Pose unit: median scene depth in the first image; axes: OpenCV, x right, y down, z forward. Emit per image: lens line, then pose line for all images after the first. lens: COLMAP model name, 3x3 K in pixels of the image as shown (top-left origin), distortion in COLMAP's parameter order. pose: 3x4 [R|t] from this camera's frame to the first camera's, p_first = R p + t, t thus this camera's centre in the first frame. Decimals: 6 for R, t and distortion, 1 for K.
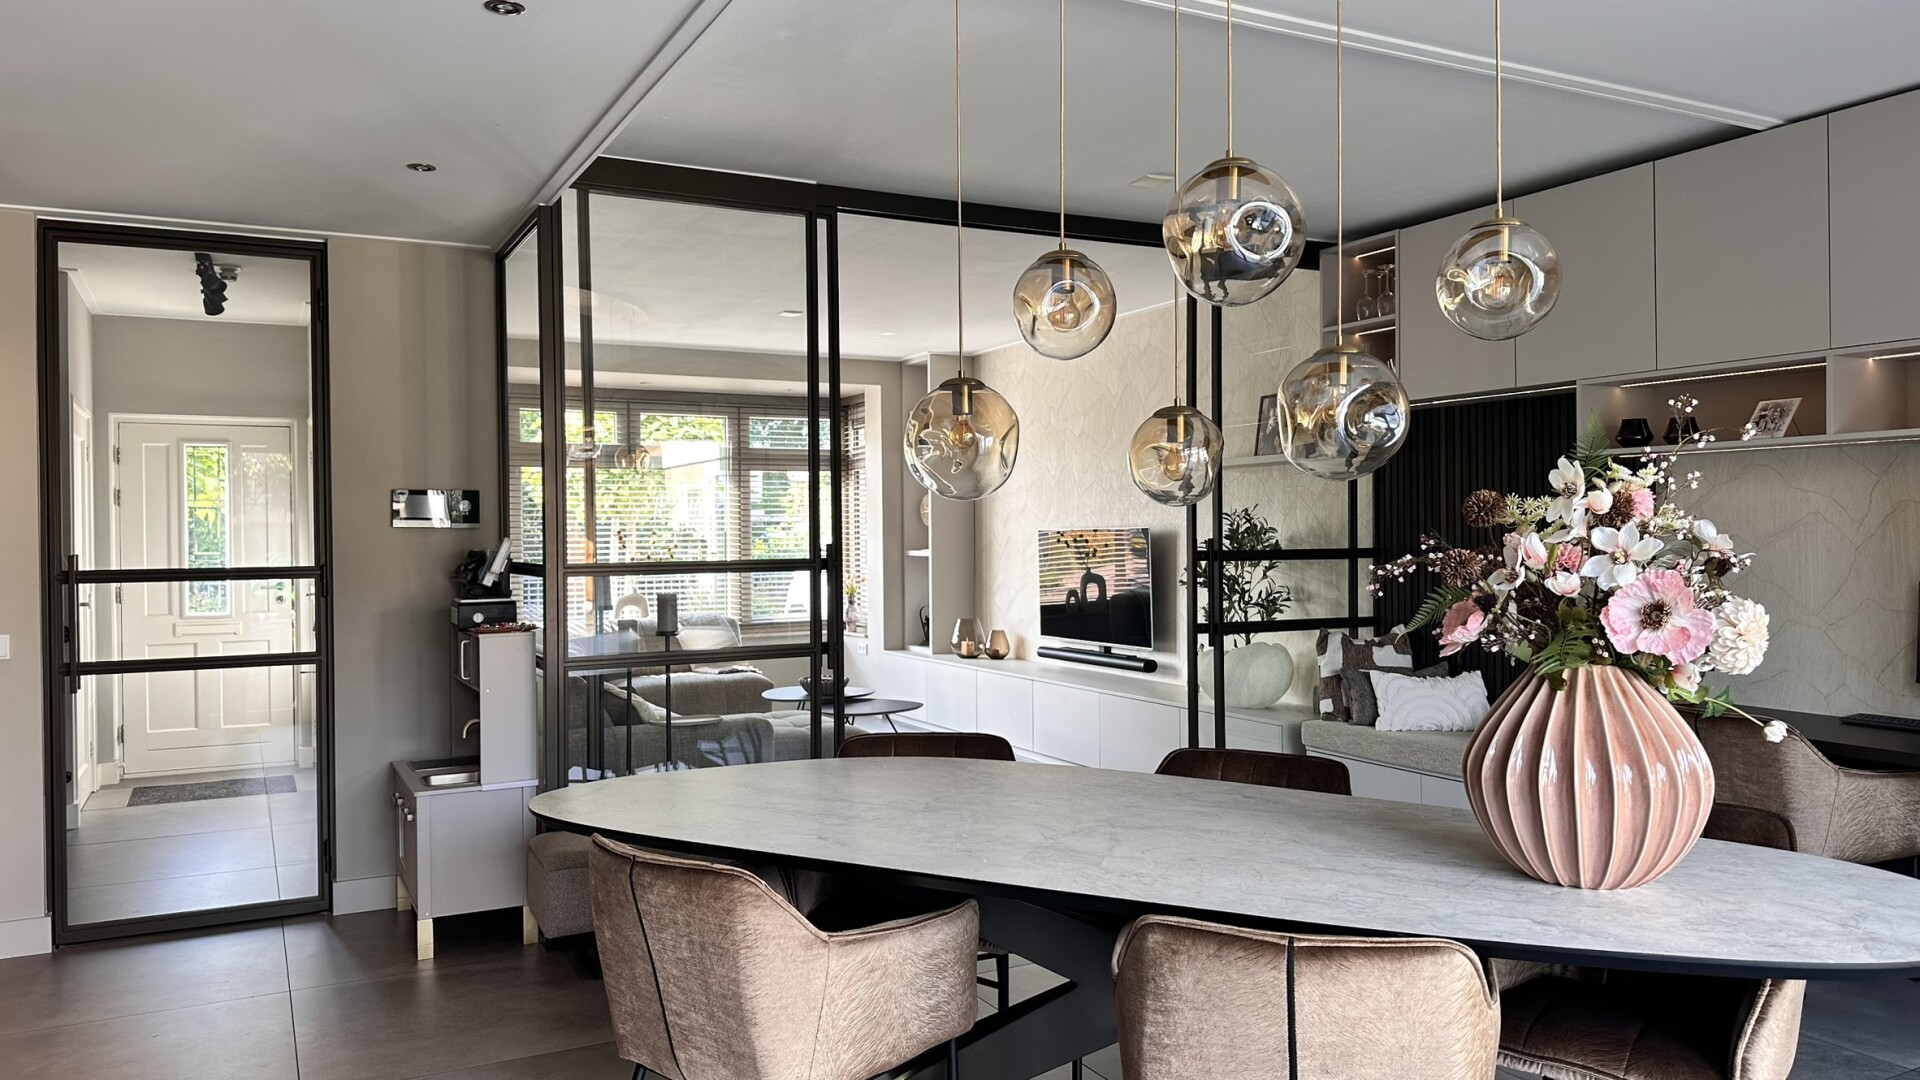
lens RADIAL K [[1374.0, 0, 960.0], [0, 1374.0, 540.0], [0, 0, 1]] dist [0.033855, -0.047023]
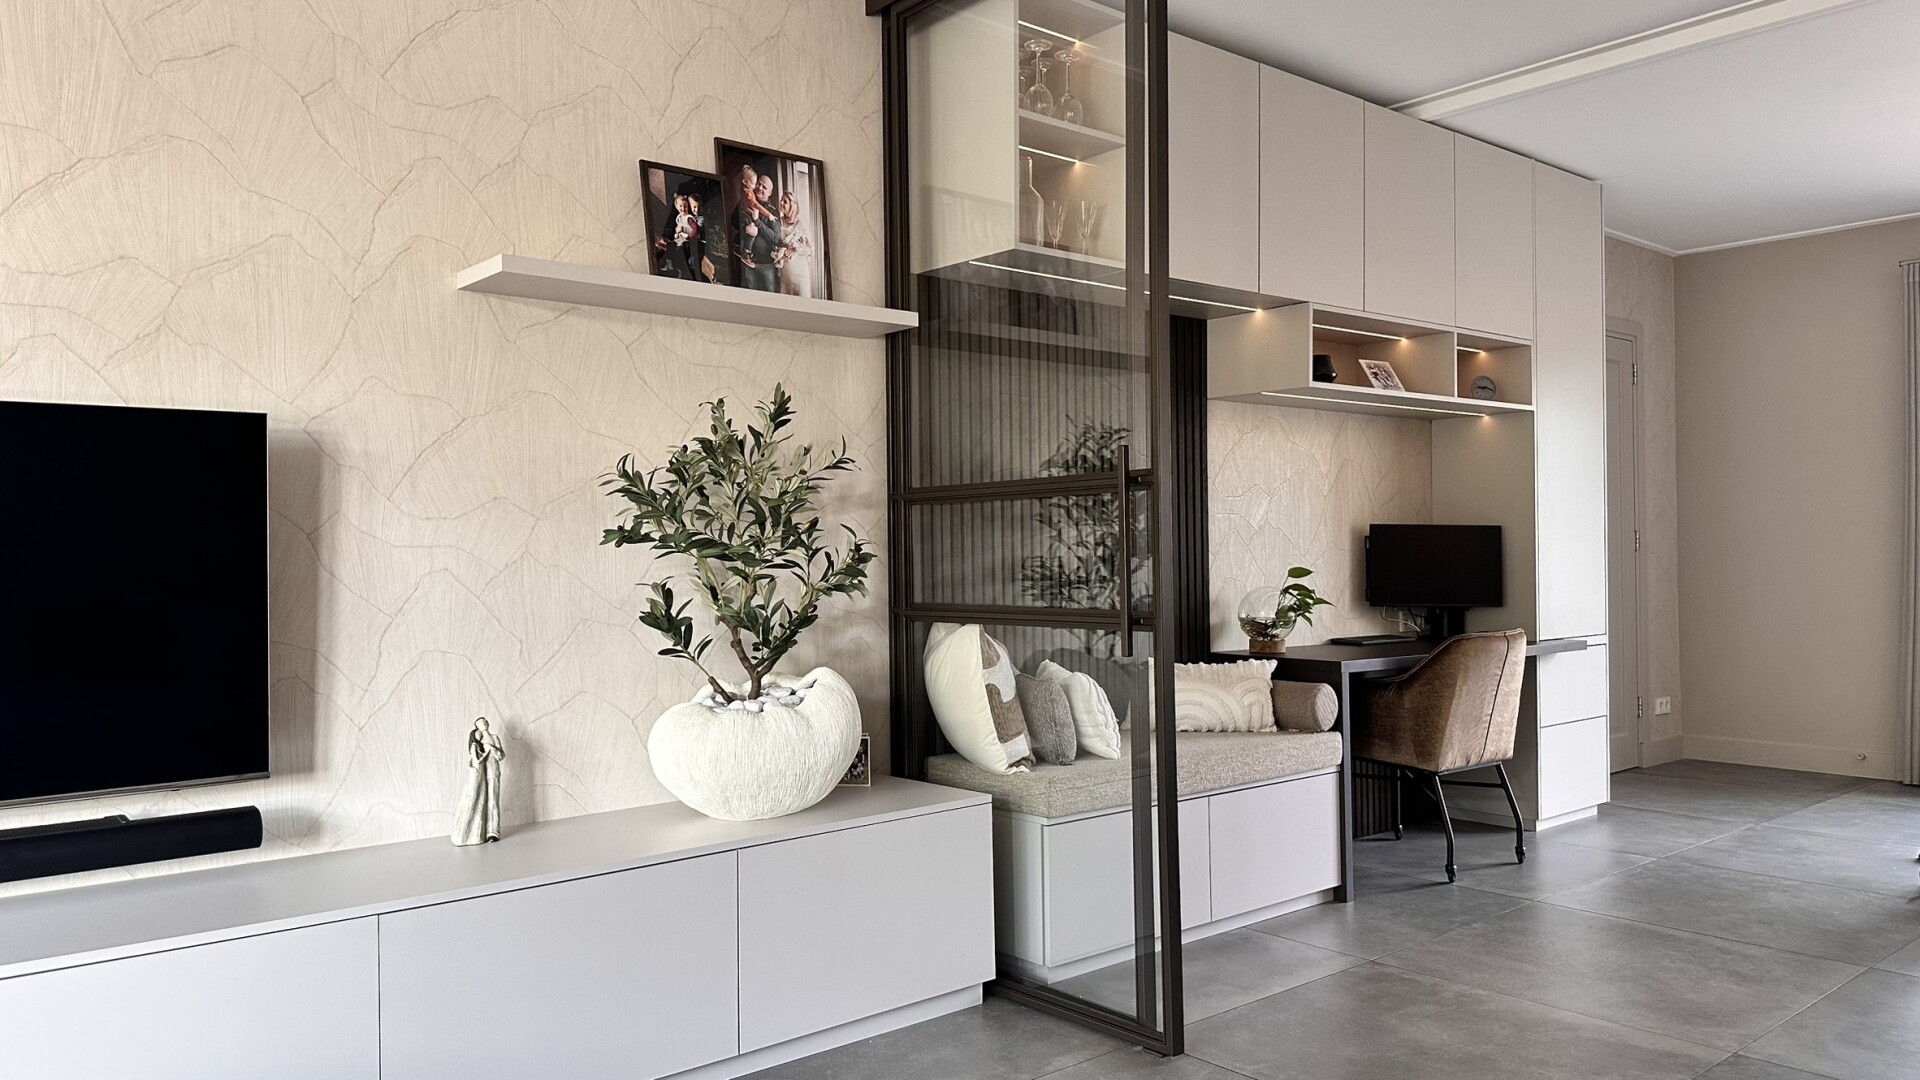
lens RADIAL K [[1365.8, 0, 971.1], [0, 1365.8, 547.8], [0, 0, 1]] dist [0.084615, -0.158190]
pose [[-0.223822, 0.013669, 0.974534, -0.665283], [0.018068, 0.999788, -0.009874, 0.087045], [-0.974463, 0.015398, -0.224022, 2.549205]]
